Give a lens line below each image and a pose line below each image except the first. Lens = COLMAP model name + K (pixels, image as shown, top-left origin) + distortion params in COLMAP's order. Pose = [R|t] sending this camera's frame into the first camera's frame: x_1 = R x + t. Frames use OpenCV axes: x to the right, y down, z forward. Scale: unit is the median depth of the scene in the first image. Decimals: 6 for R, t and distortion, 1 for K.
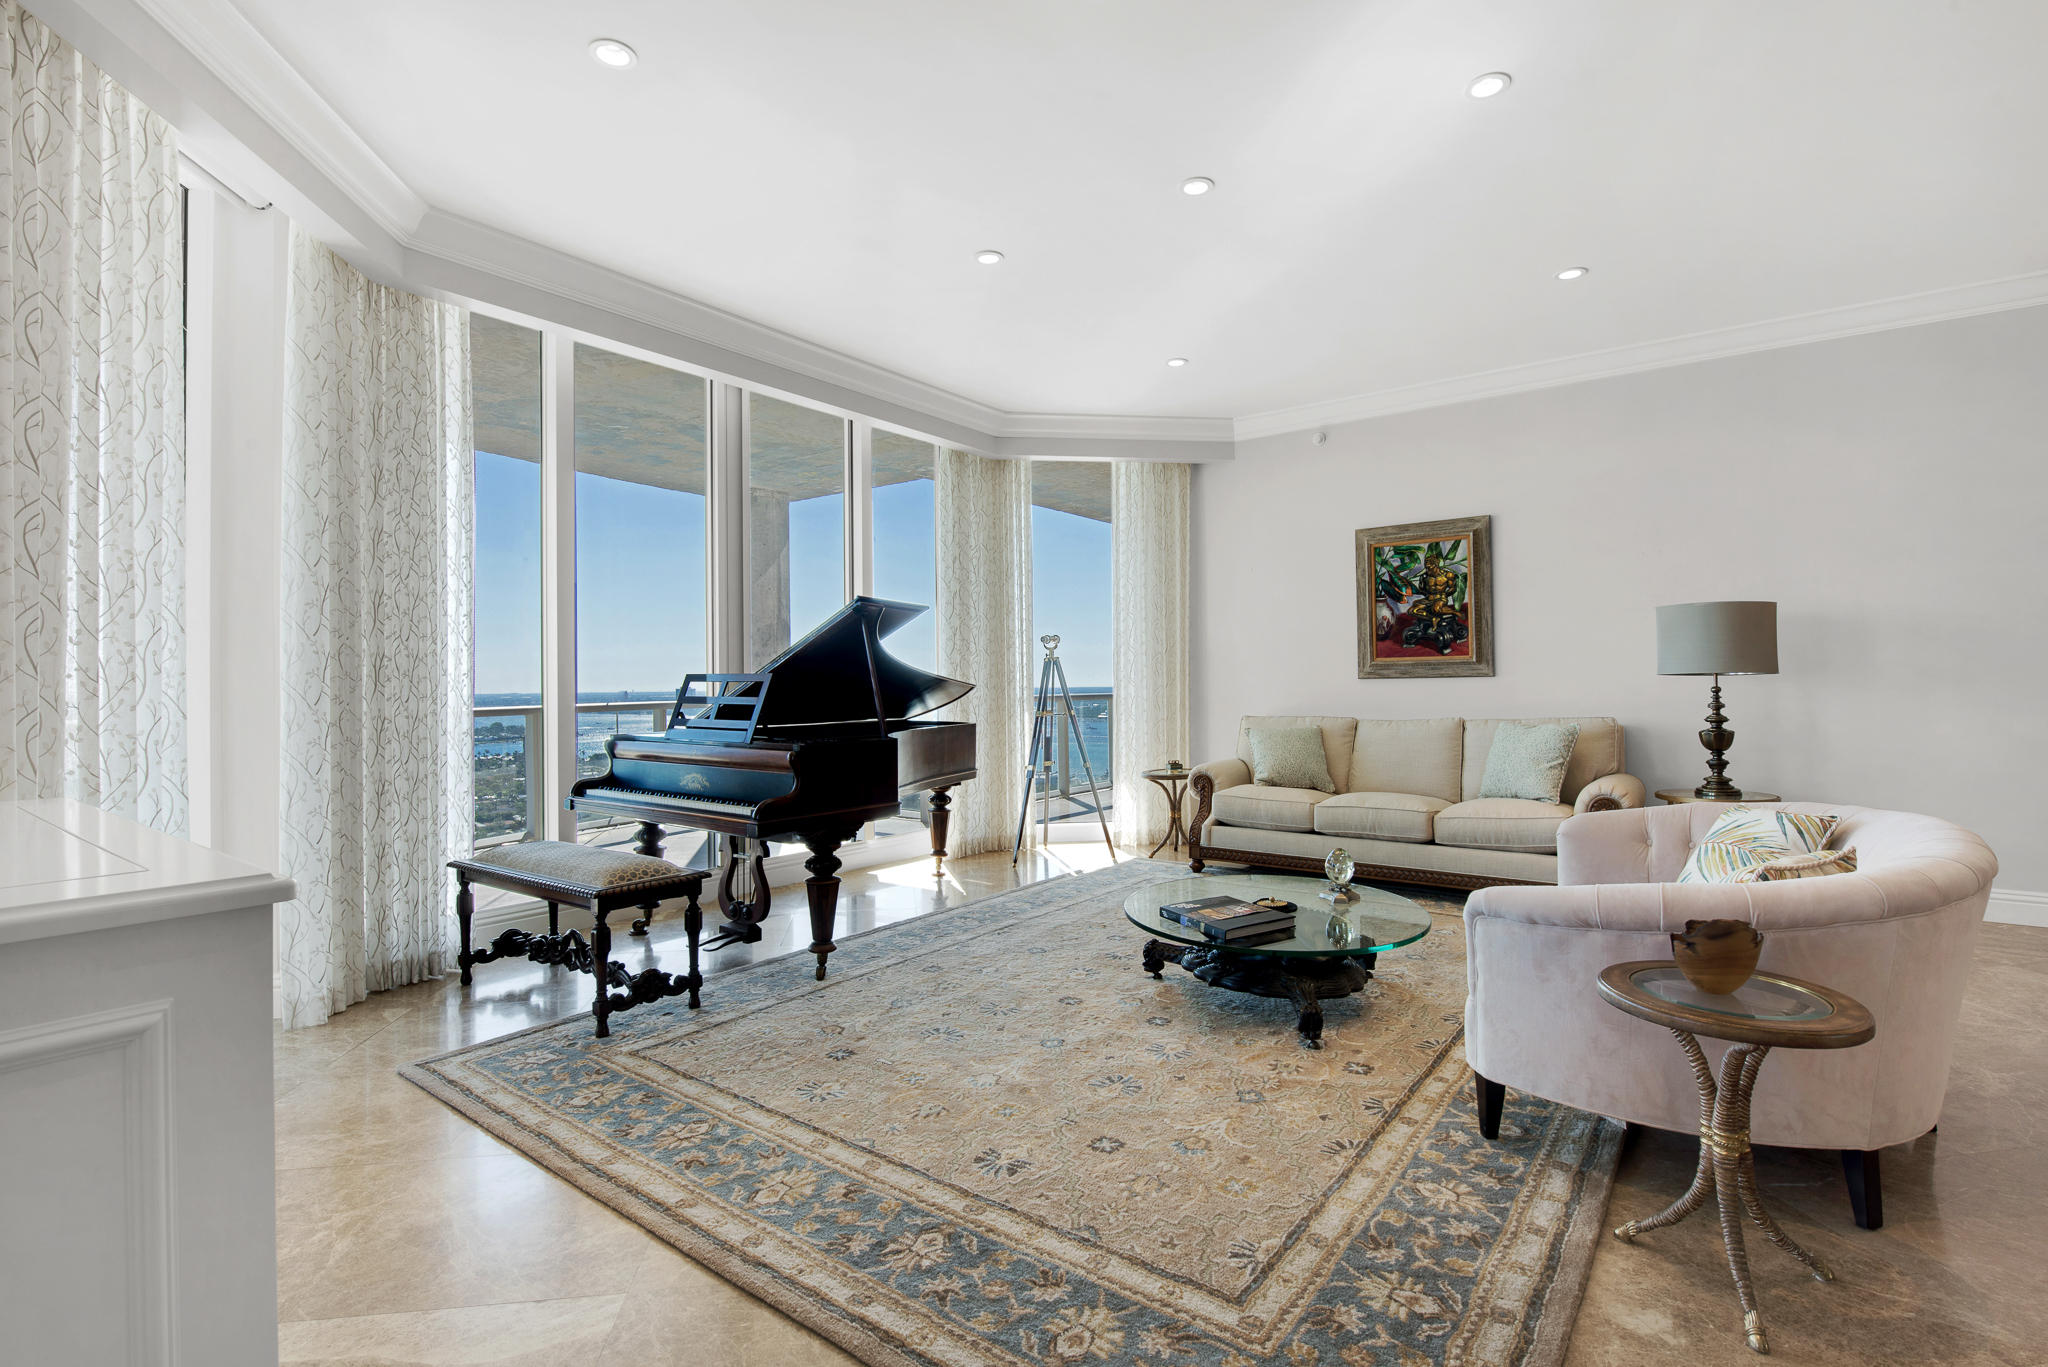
lens RADIAL K [[951.5, 0, 1039.0], [0, 951.5, 677.8], [0, 0, 1]] dist [-0.003914, -0.003845]
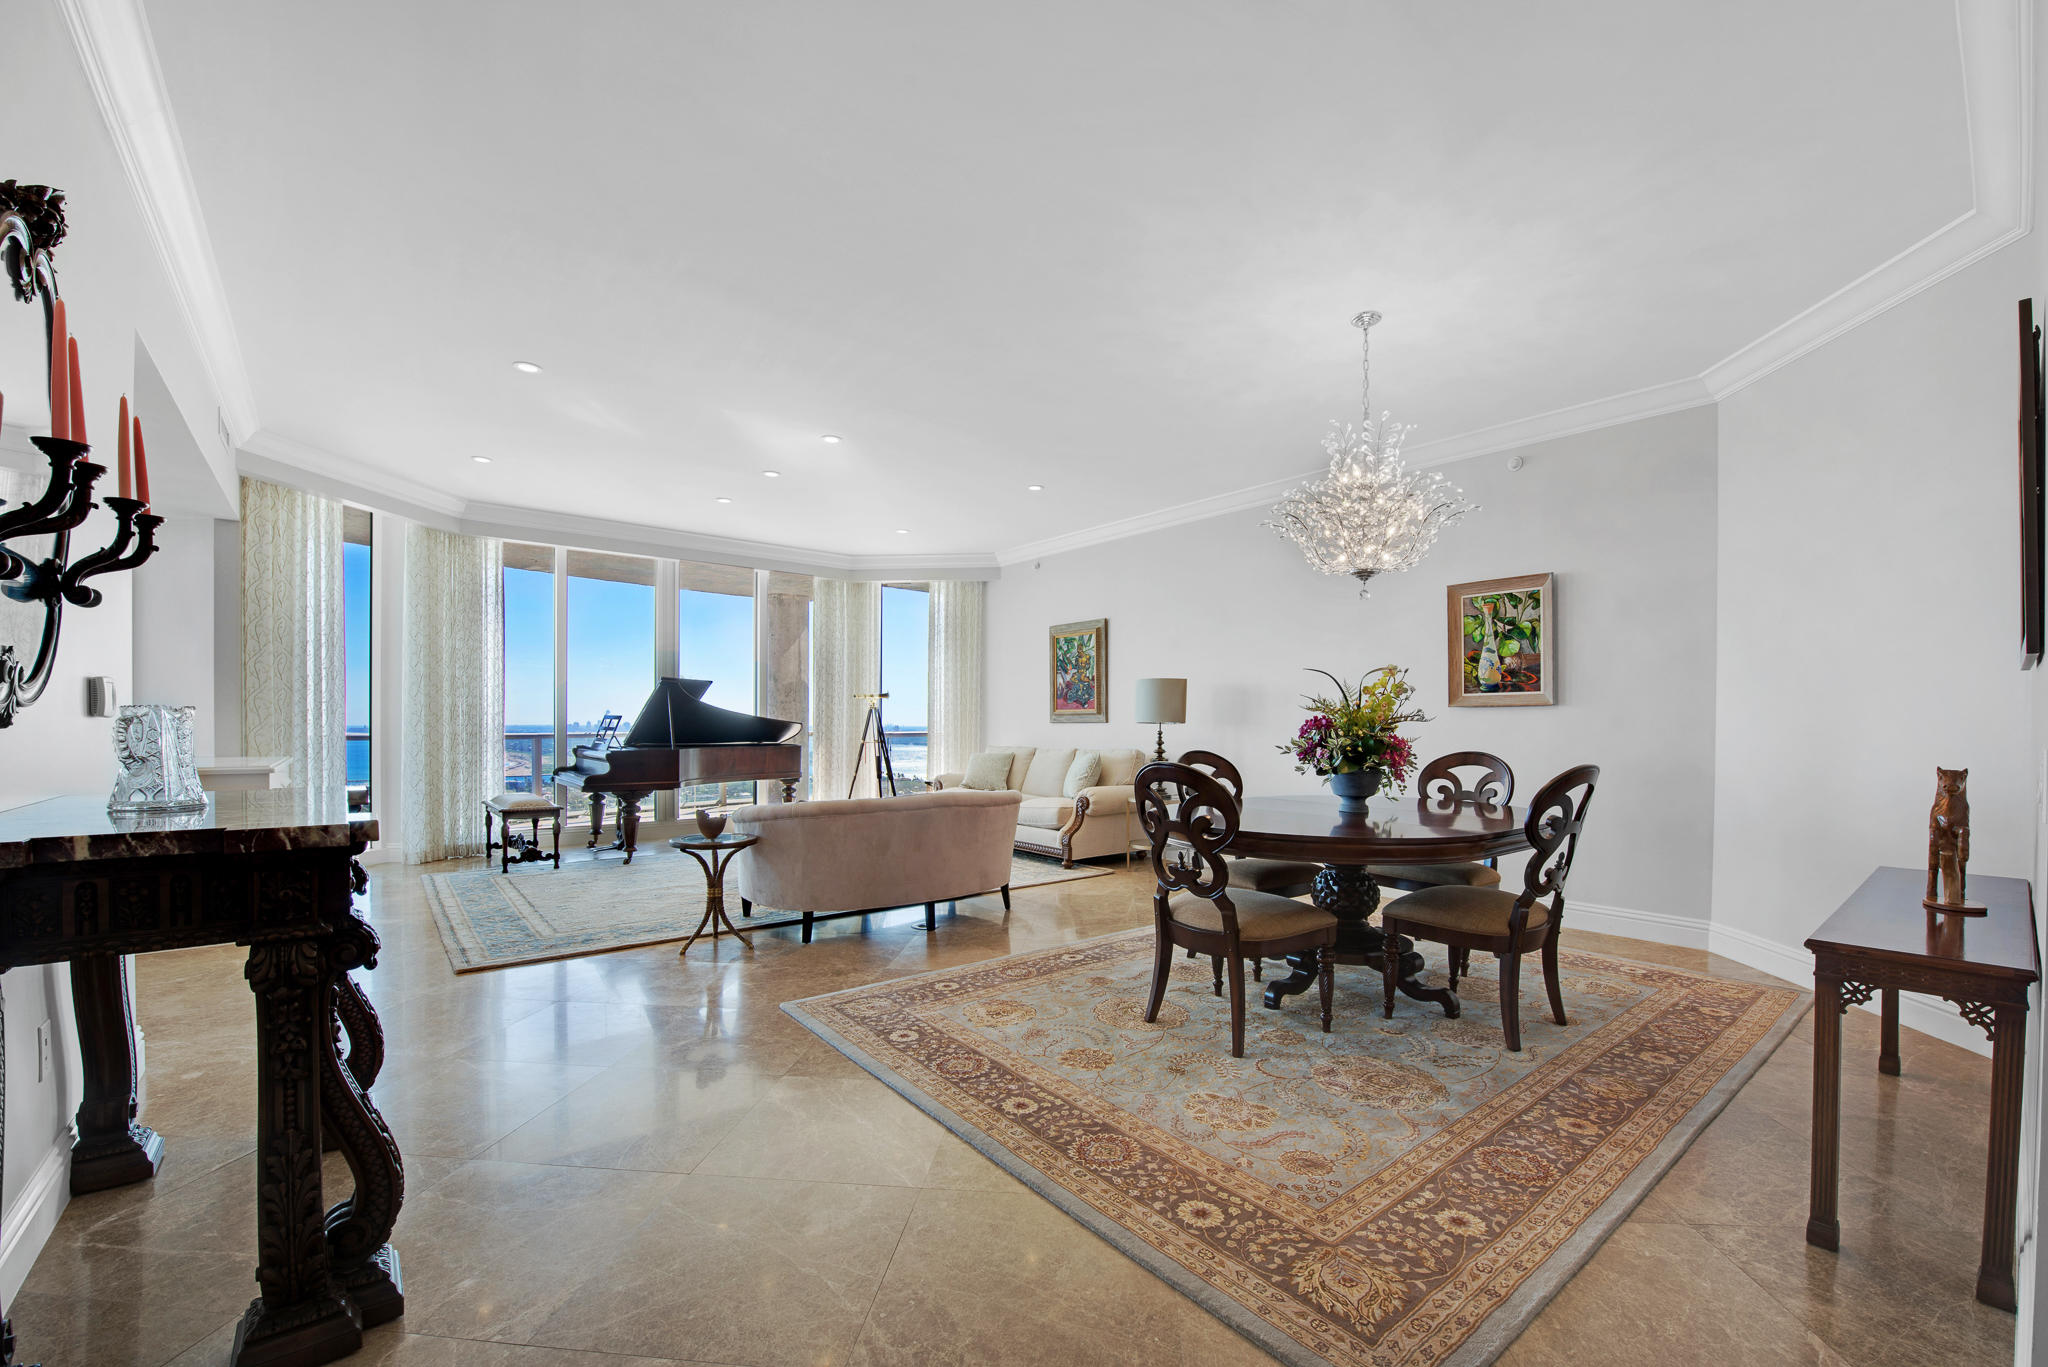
lens RADIAL K [[832.3, 0, 1033.7], [0, 832.3, 735.2], [0, 0, 1]] dist [-0.014572, -0.001437]
pose [[0.971918, 0.018235, -0.234613, 0.904345], [-0.013381, 0.999663, 0.022265, -0.012608], [0.234940, -0.018500, 0.971834, -0.463054]]
